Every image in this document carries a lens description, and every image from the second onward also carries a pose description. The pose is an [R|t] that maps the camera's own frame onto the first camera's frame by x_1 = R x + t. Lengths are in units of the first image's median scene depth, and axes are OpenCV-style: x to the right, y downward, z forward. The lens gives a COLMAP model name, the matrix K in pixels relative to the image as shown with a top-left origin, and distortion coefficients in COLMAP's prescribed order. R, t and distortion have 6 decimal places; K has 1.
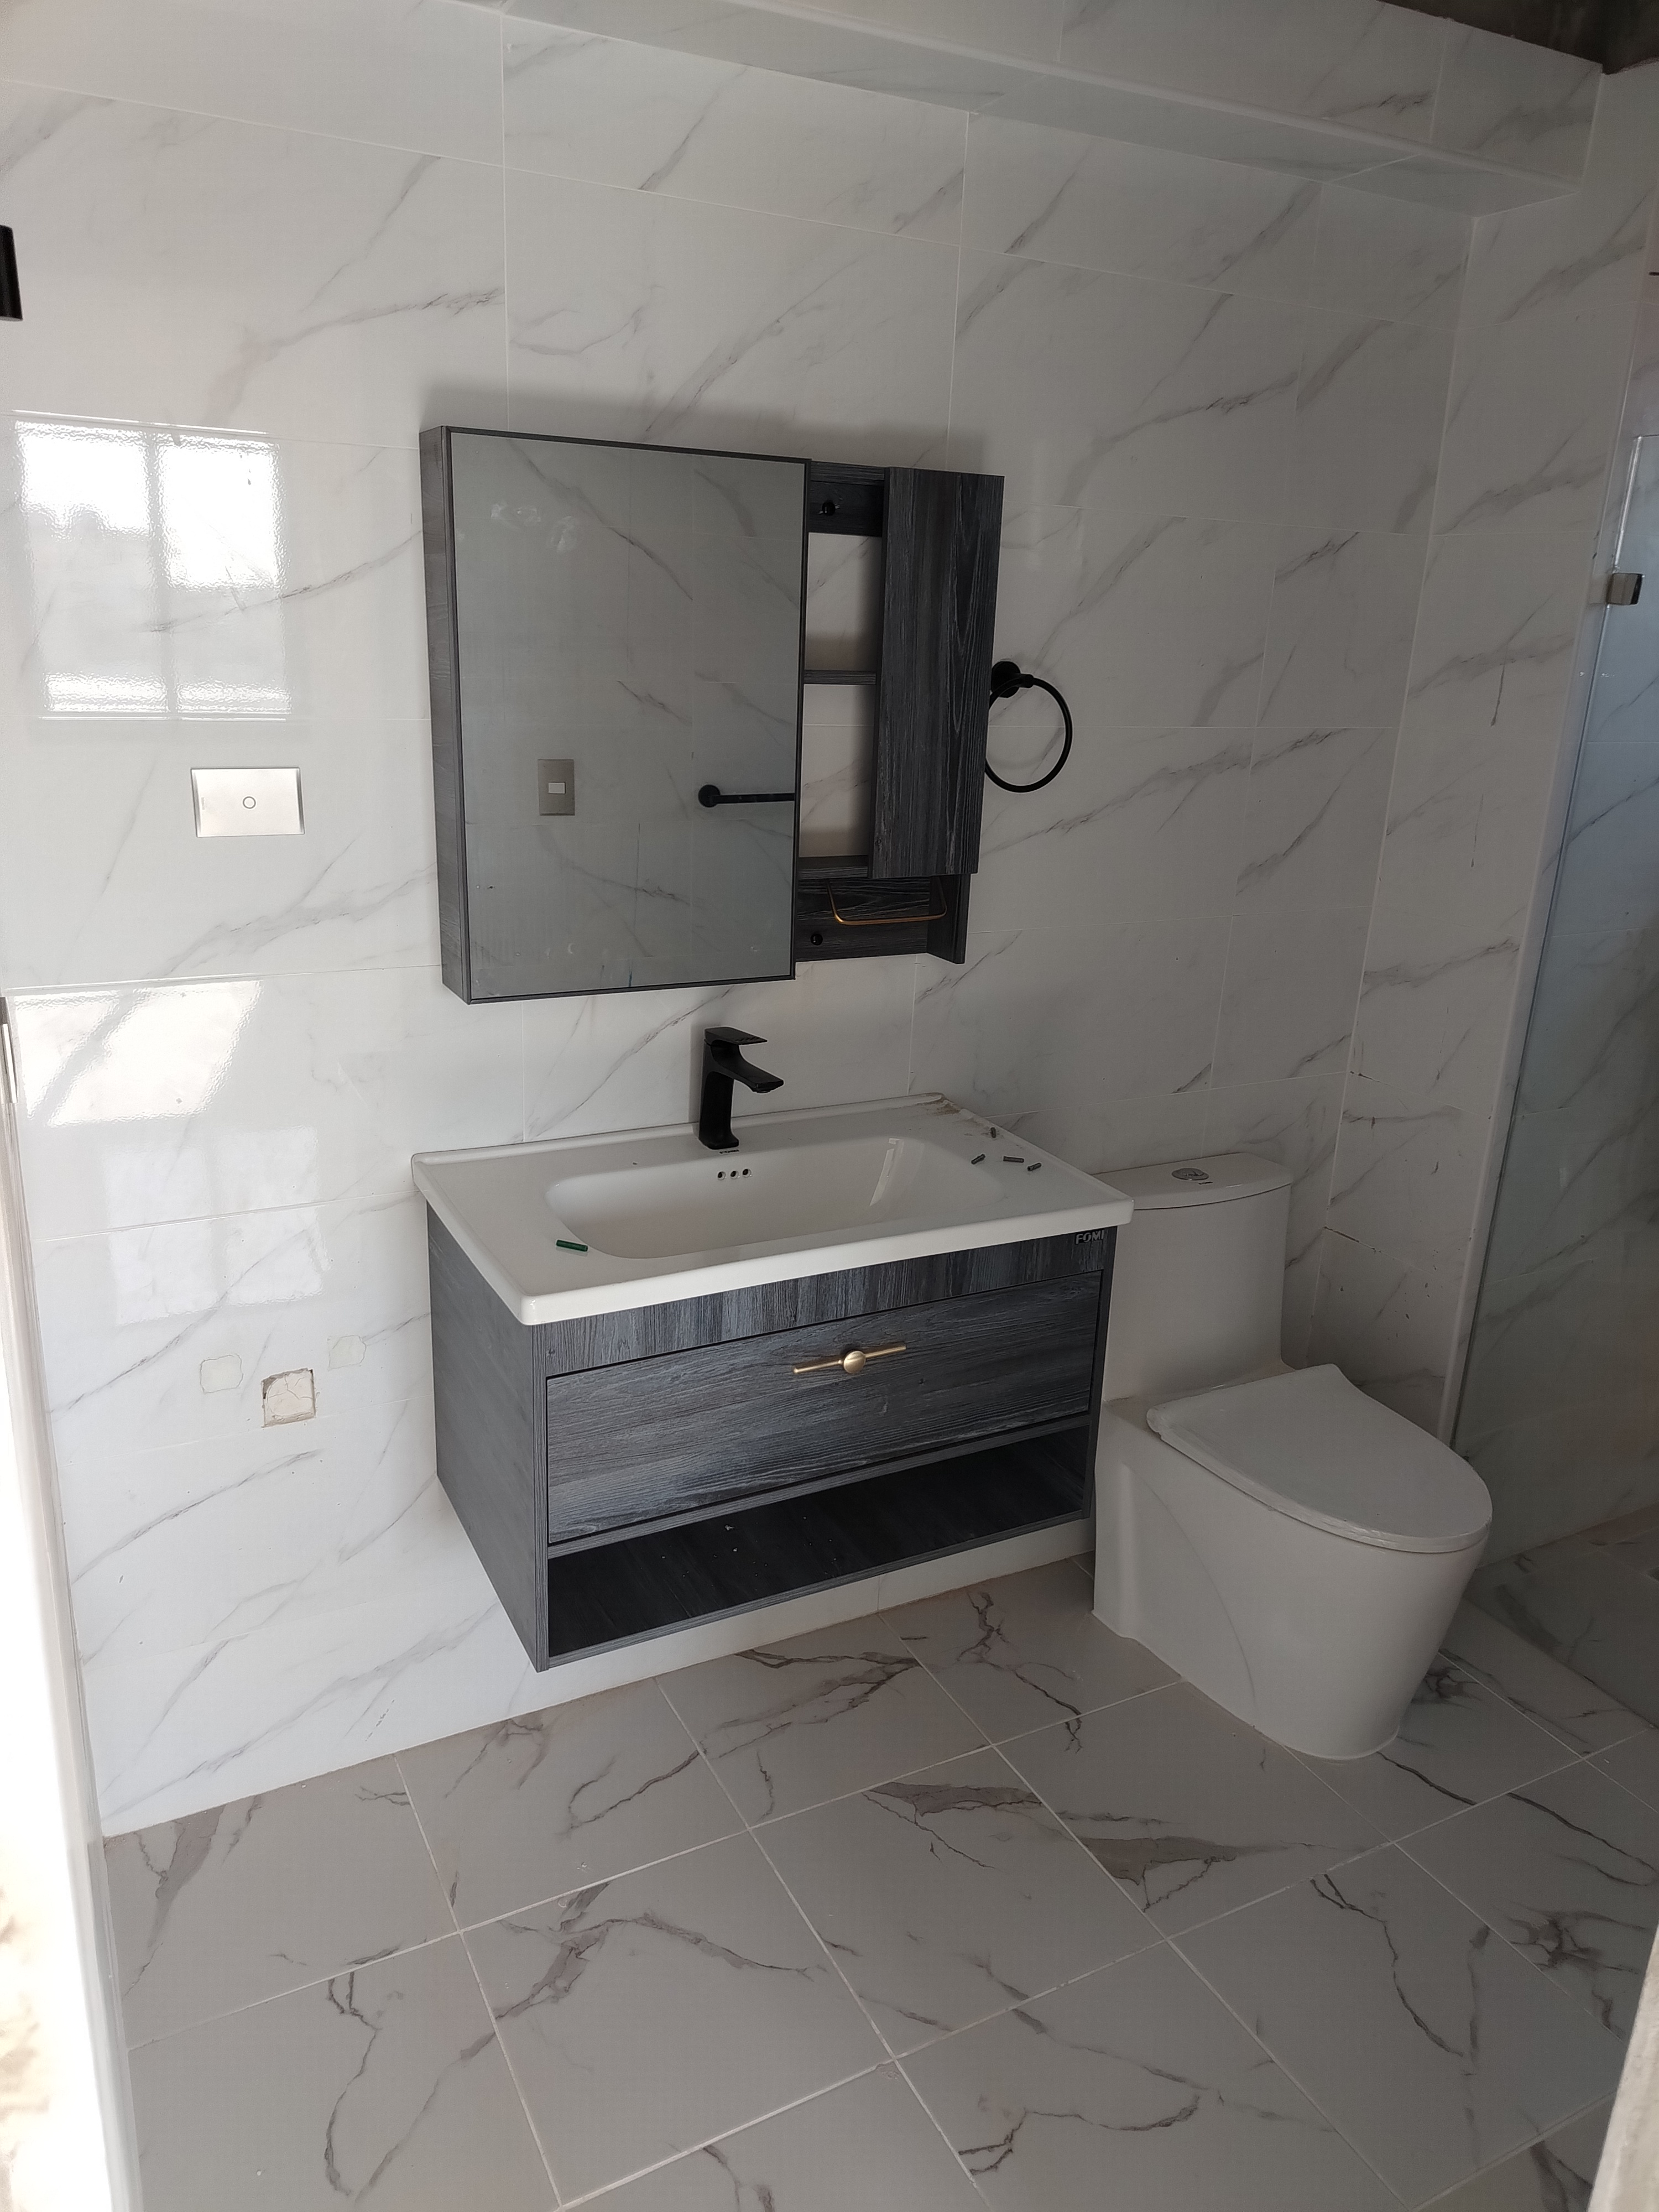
lens RADIAL K [[1590.8, 0, 829.5], [0, 1590.8, 1106.0], [0, 0, 1]] dist [-0.000468, -0.008746]
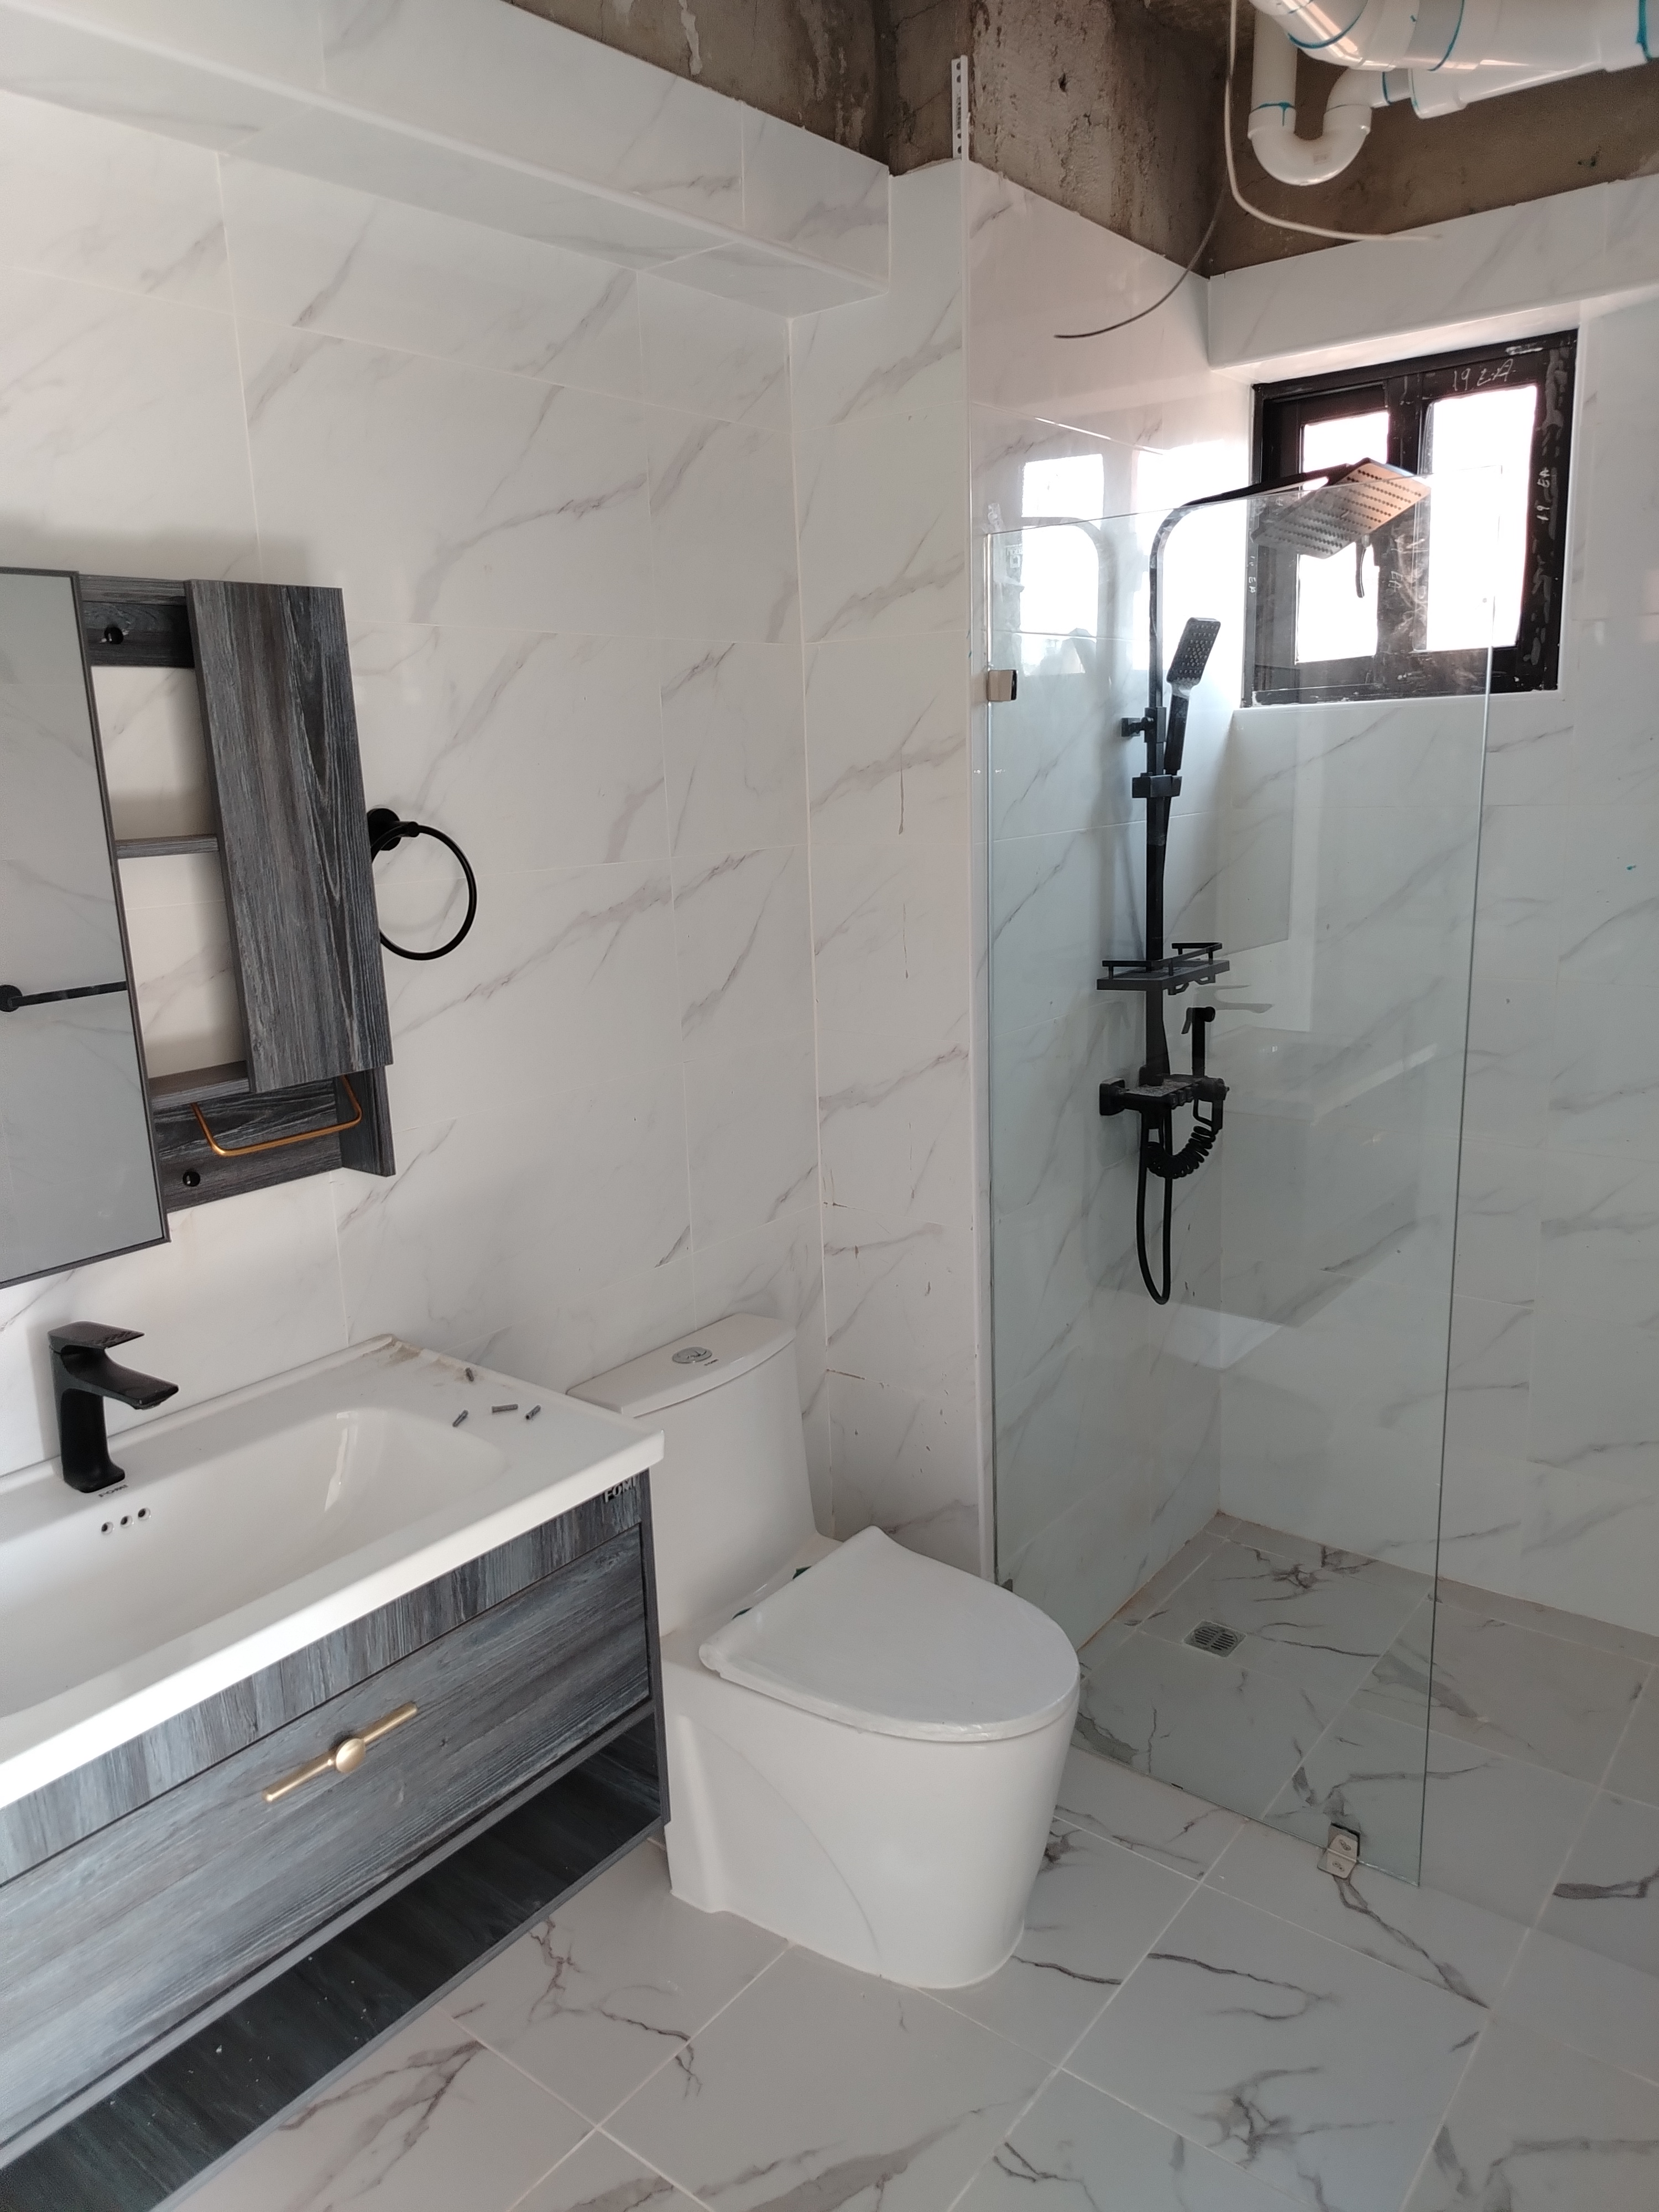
lens RADIAL K [[1508.7, 0, 829.5], [0, 1508.7, 1106.0], [0, 0, 1]] dist [0.064361, -0.079582]
pose [[0.909433, -0.158057, 0.384641, -0.005849], [0.183822, 0.982474, -0.030902, -0.060070], [-0.373016, 0.098809, 0.922549, 0.198181]]
